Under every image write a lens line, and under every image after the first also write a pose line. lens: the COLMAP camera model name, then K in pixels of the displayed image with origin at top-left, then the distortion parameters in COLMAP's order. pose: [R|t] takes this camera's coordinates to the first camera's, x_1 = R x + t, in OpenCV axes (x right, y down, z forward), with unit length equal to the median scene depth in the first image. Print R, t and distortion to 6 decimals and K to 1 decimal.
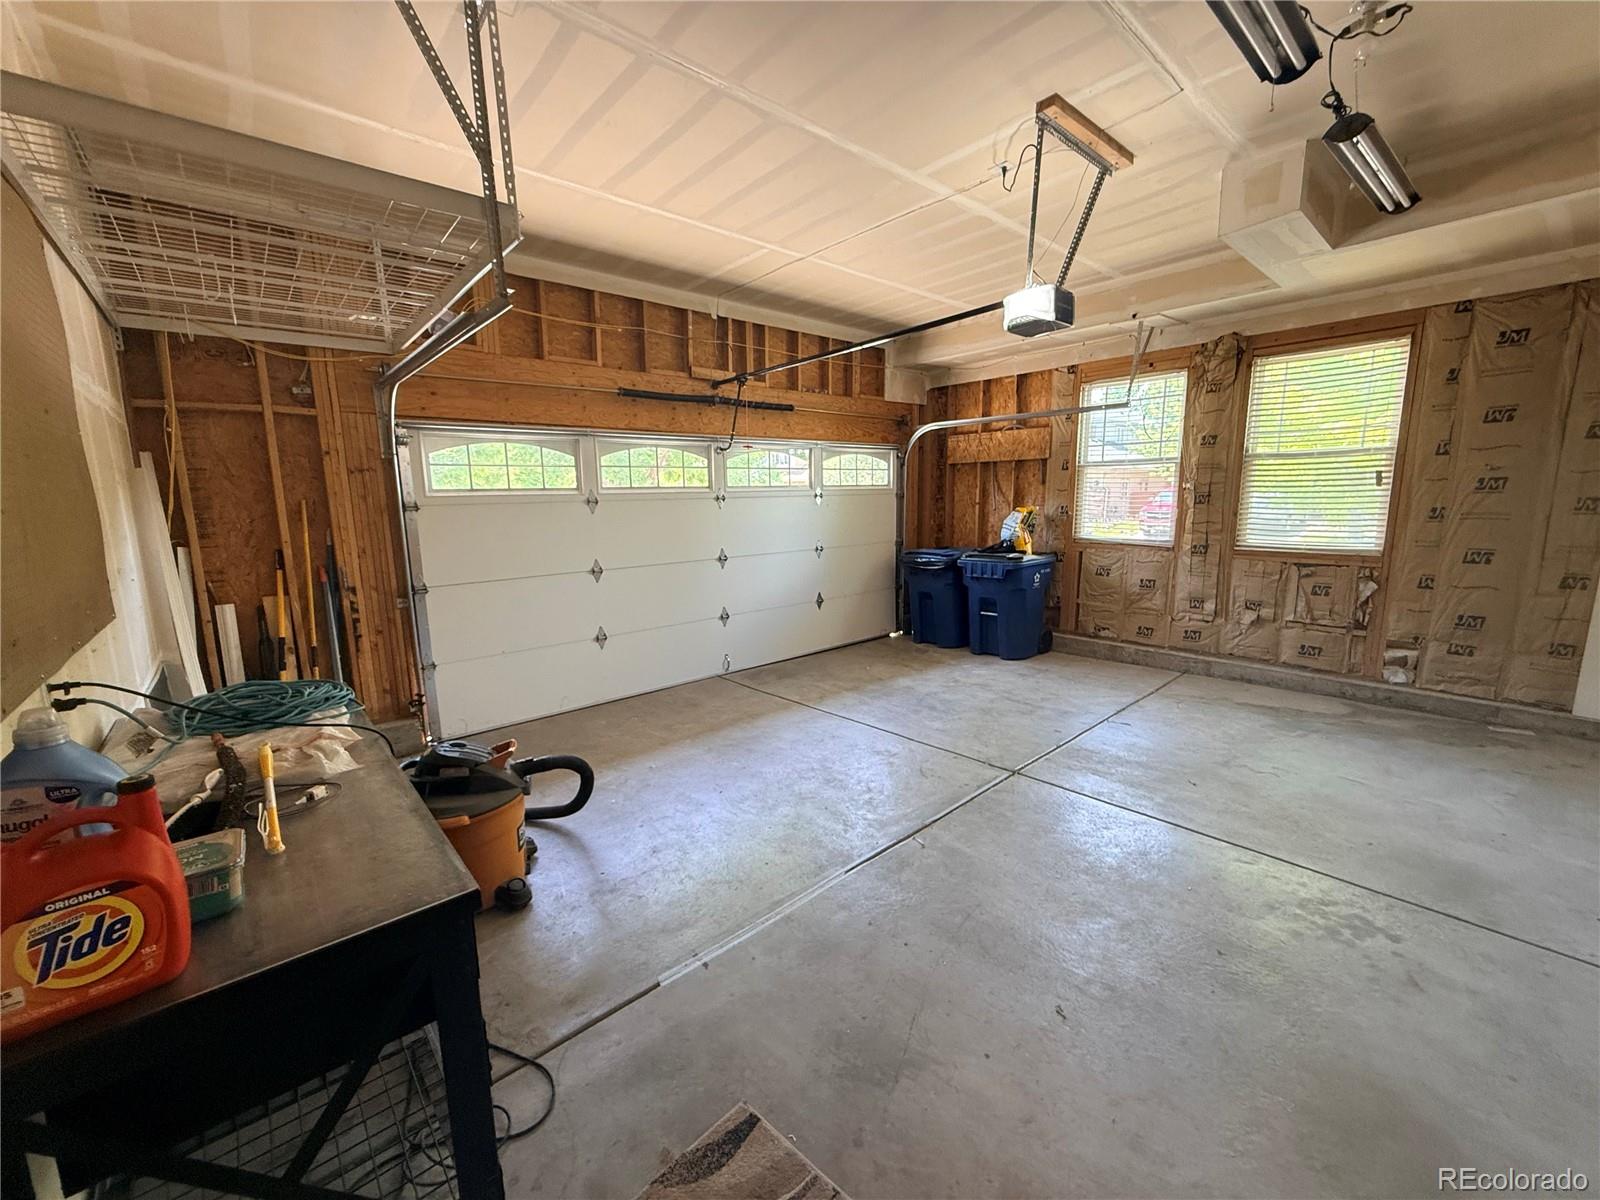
lens RADIAL K [[638.5, 0, 793.0], [0, 638.5, 600.6], [0, 0, 1]] dist [-0.000618, -0.000453]
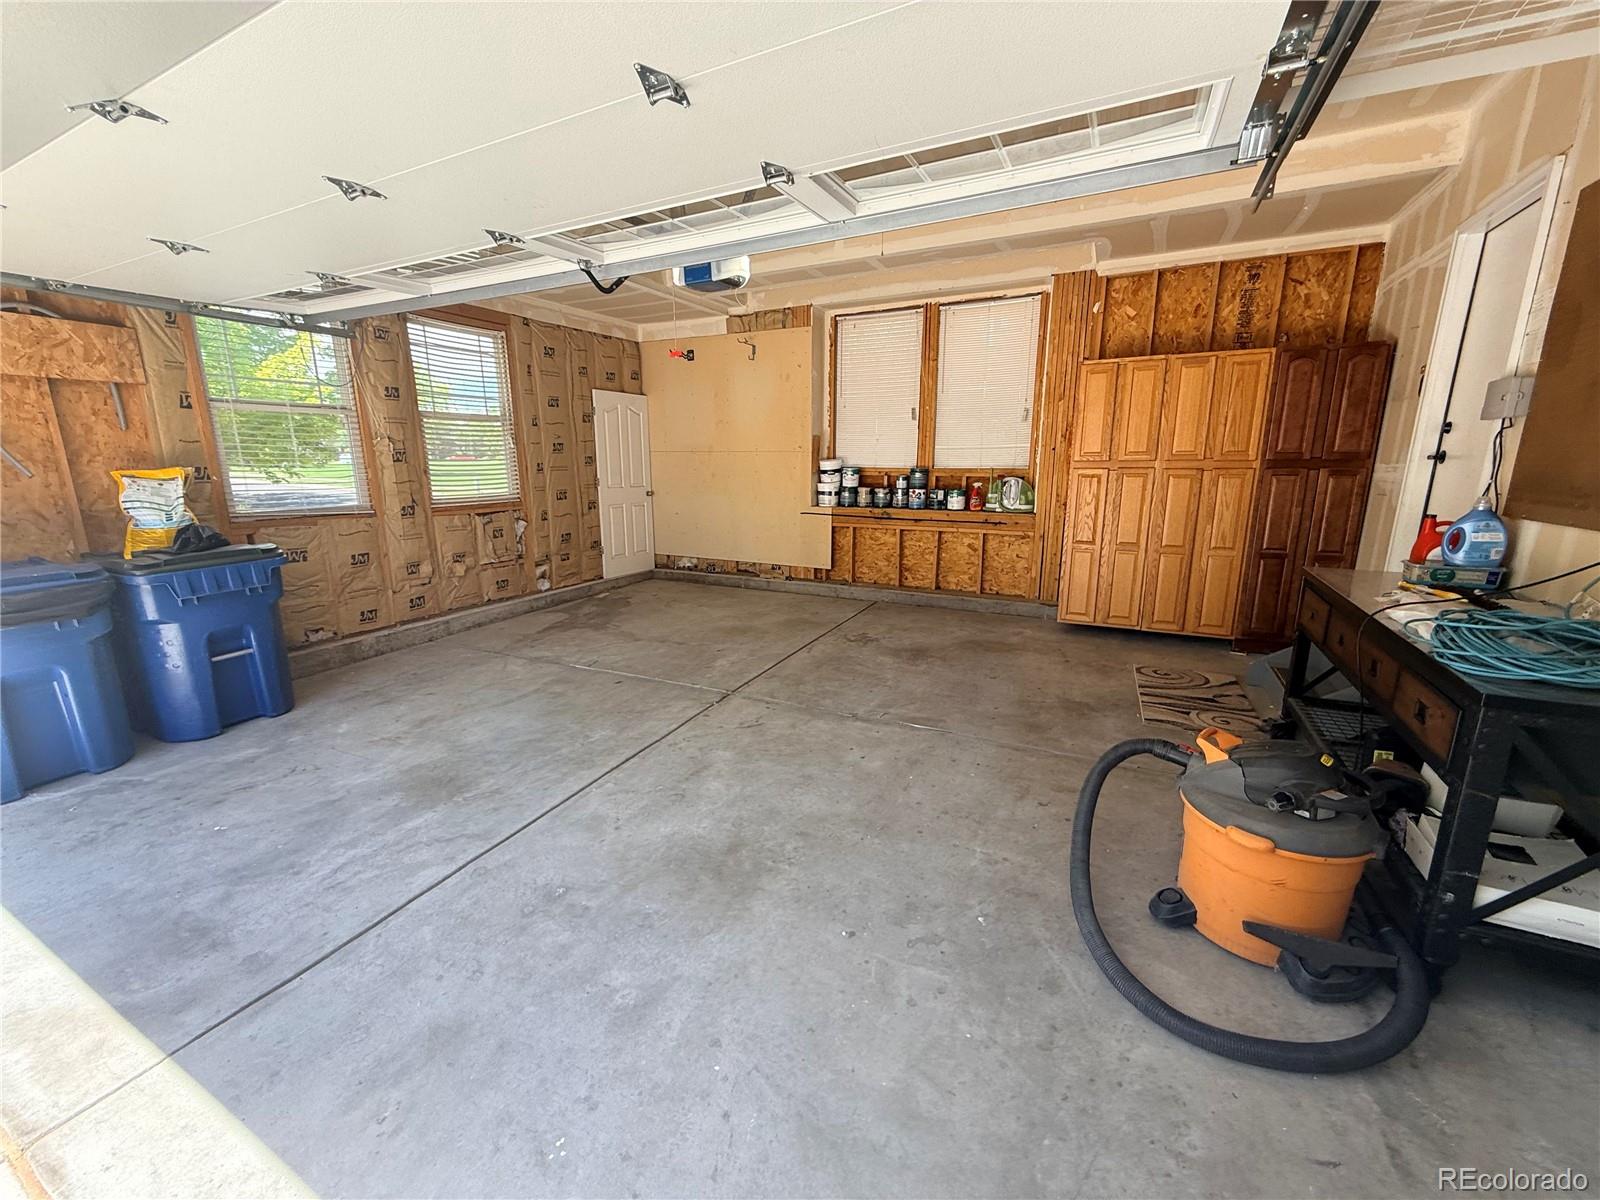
lens RADIAL K [[638.5, 0, 793.0], [0, 638.5, 600.6], [0, 0, 1]] dist [-0.000618, -0.000453]
pose [[-0.375590, -0.184643, 0.908206, -0.485188], [0.164064, 0.951229, 0.261239, -0.114164], [-0.912149, 0.247123, -0.326979, 0.877051]]
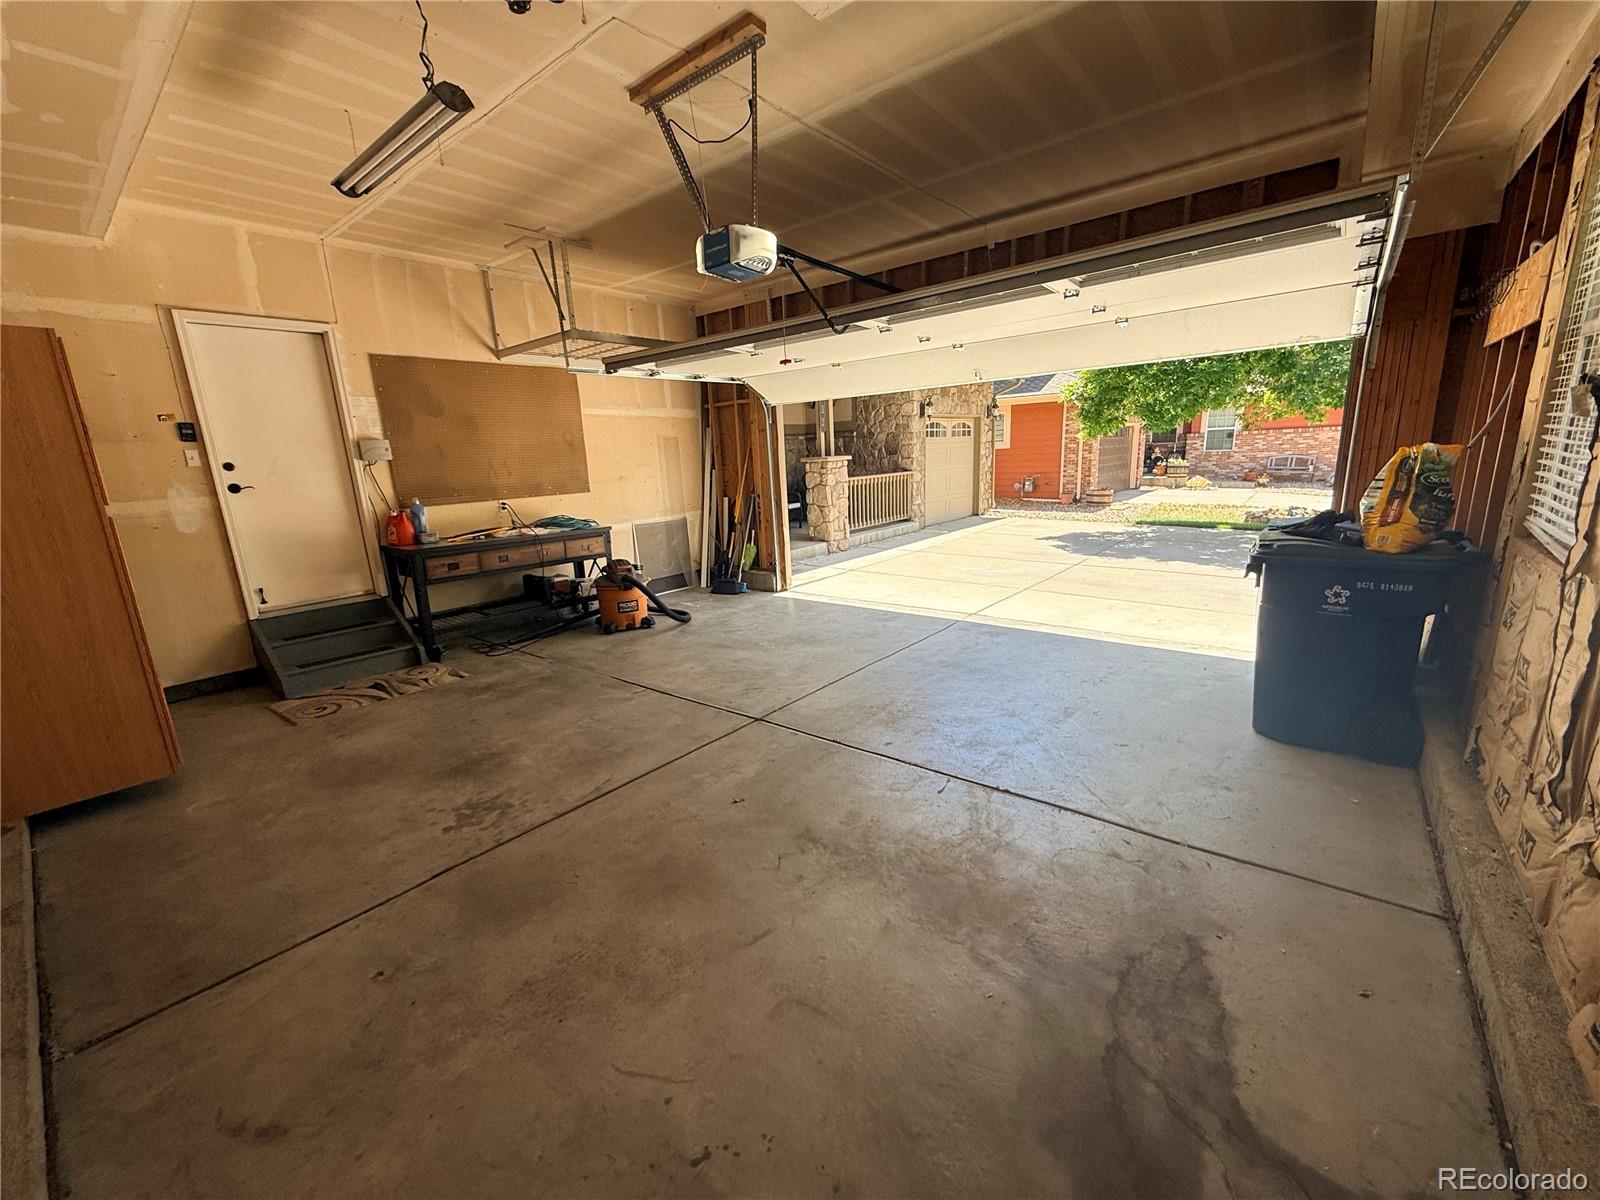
lens RADIAL K [[637.4, 0, 795.5], [0, 637.4, 600.5], [0, 0, 1]] dist [0.000669, 0.000131]
pose [[0.169588, 0.231279, -0.957993, 0.929993], [-0.119524, 0.969724, 0.212953, -0.102205], [0.978240, 0.078389, 0.192097, 0.605810]]
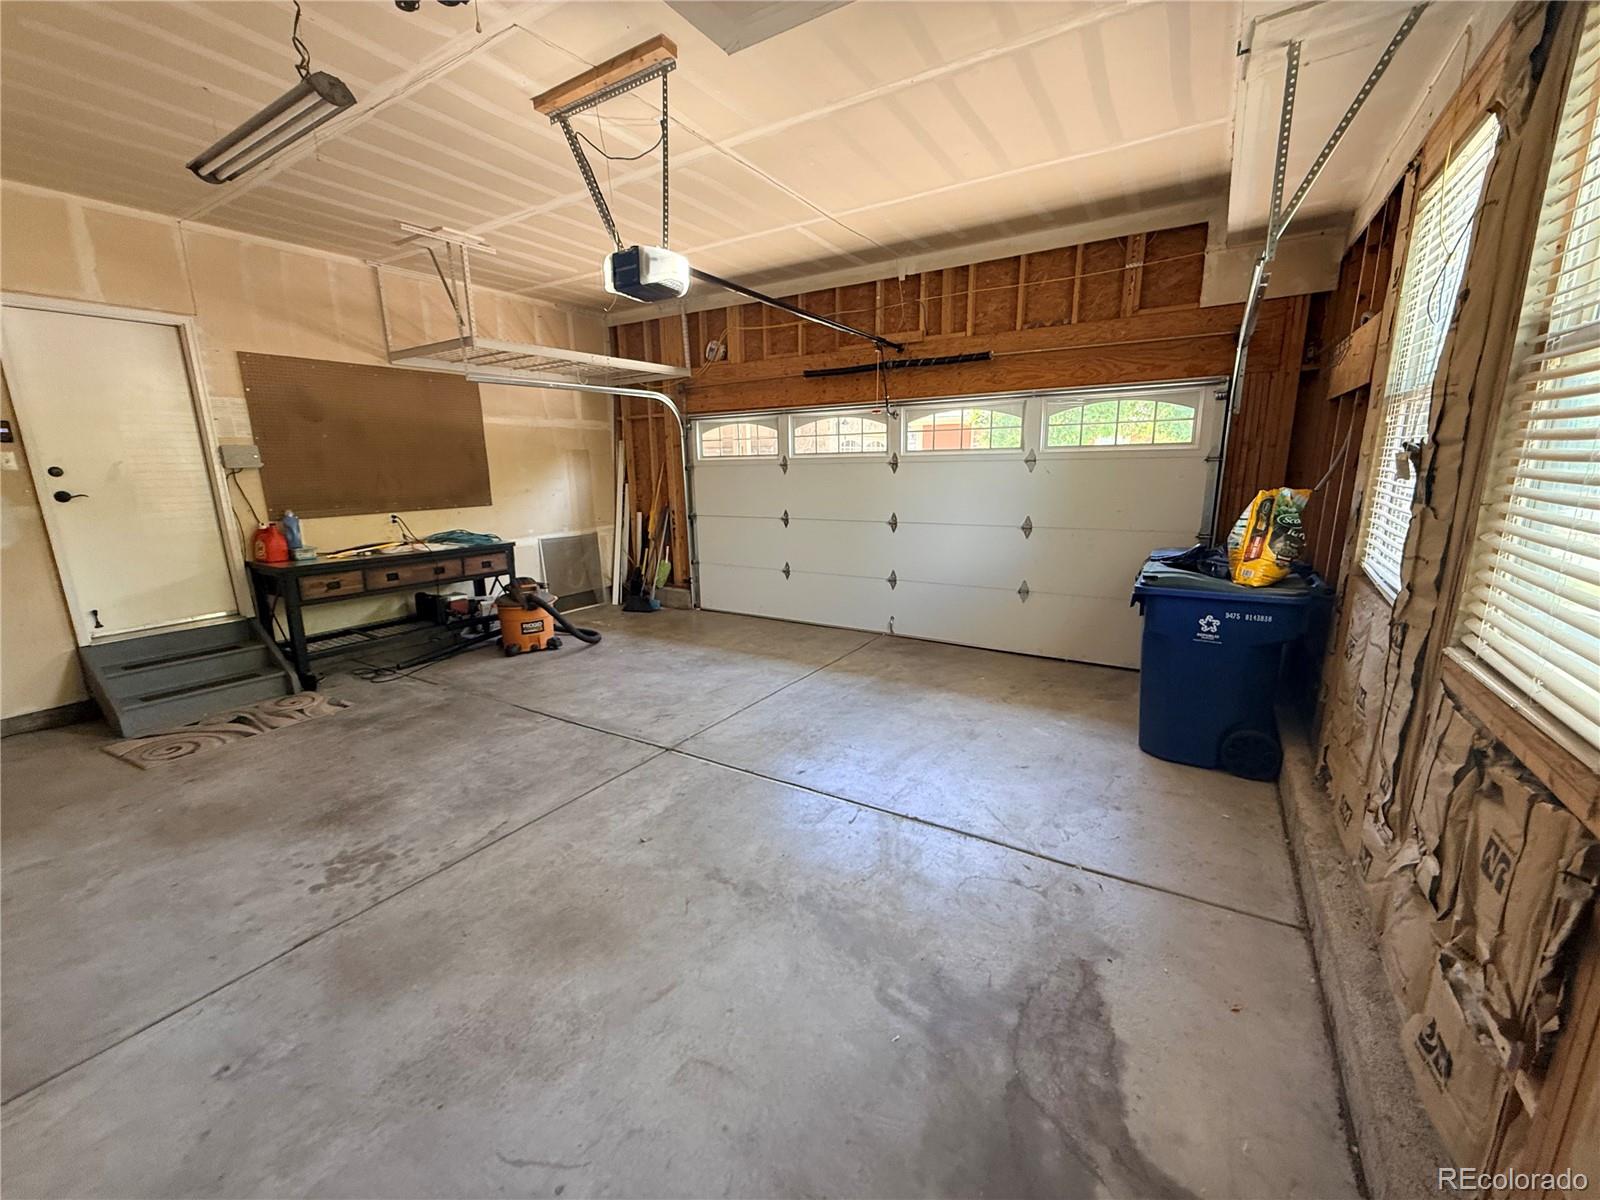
lens RADIAL K [[638.3, 0, 795.3], [0, 638.3, 600.6], [0, 0, 1]] dist [0.000115, -0.000004]
pose [[0.289275, 0.217004, -0.932325, 0.921370], [-0.146200, 0.972555, 0.181006, -0.119500], [0.946016, 0.083945, 0.313061, 0.611848]]
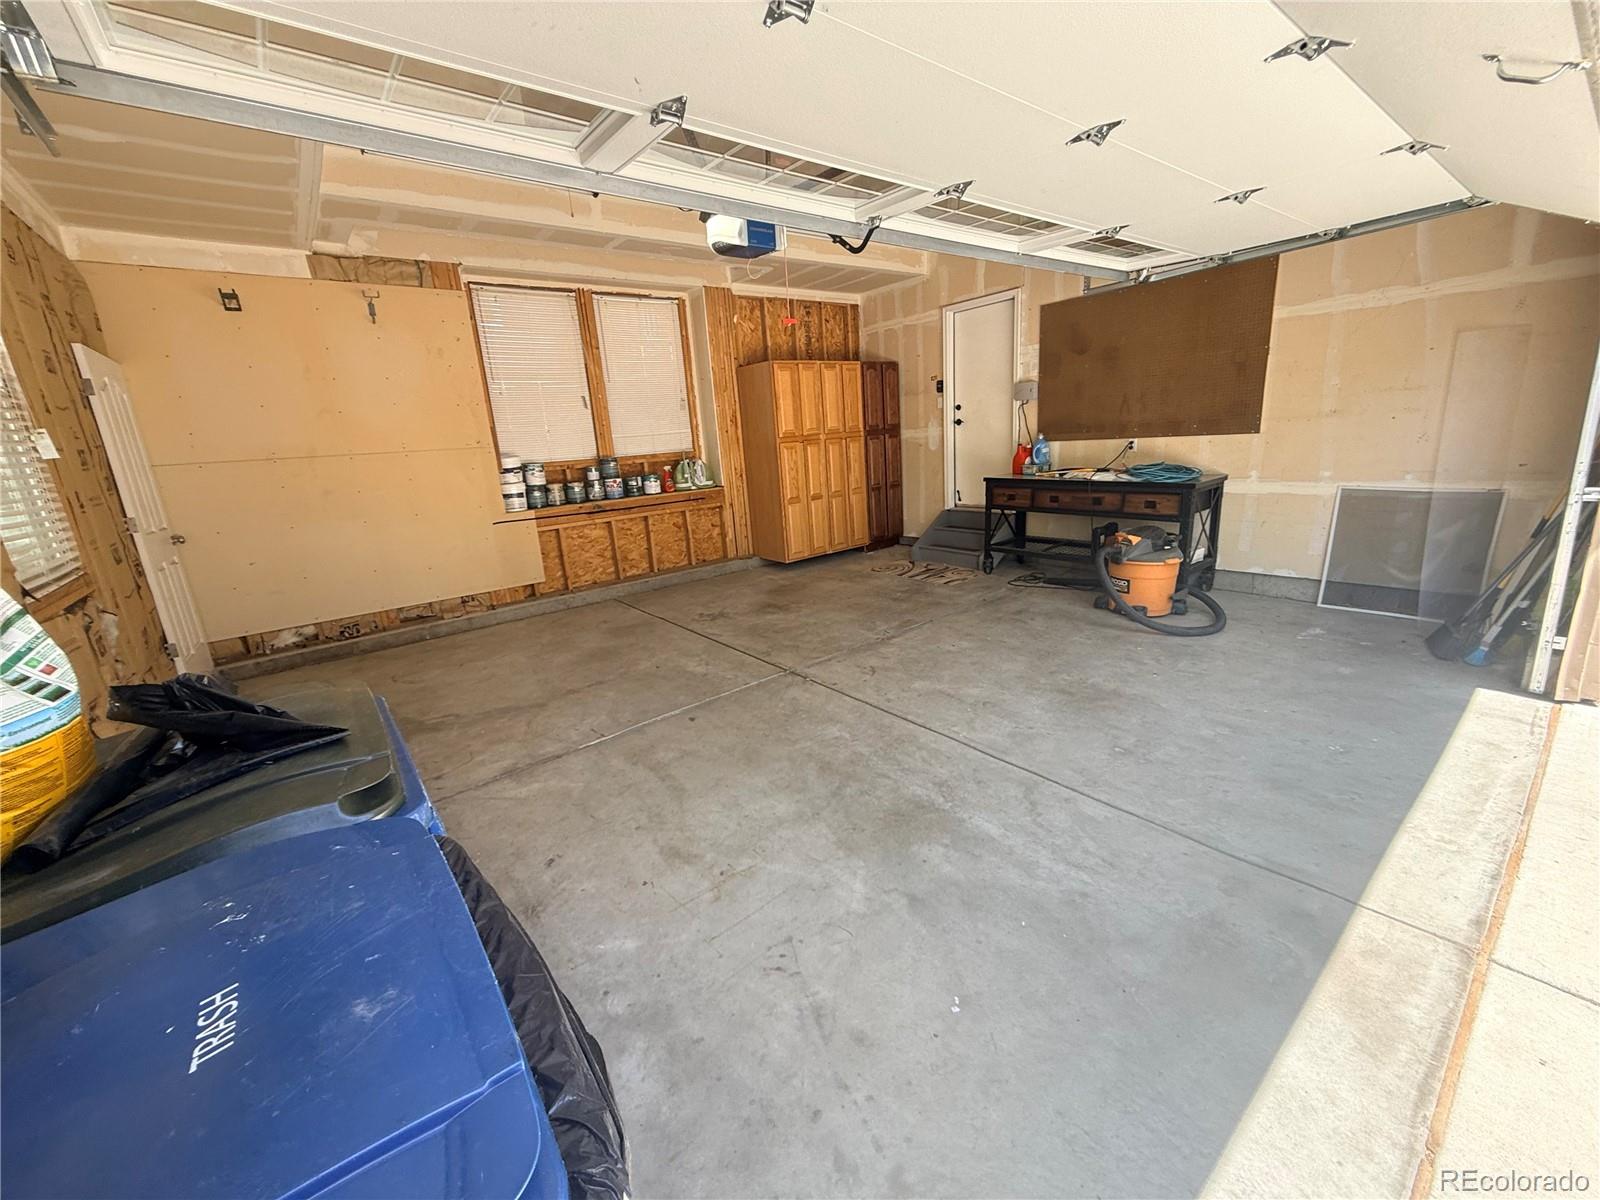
lens RADIAL K [[638.3, 0, 795.3], [0, 638.3, 600.6], [0, 0, 1]] dist [0.000115, -0.000004]
pose [[-0.995261, 0.072620, 0.064661, 0.185085], [0.092735, 0.908872, 0.406635, -0.209889], [-0.029239, 0.410705, -0.911299, 1.402849]]
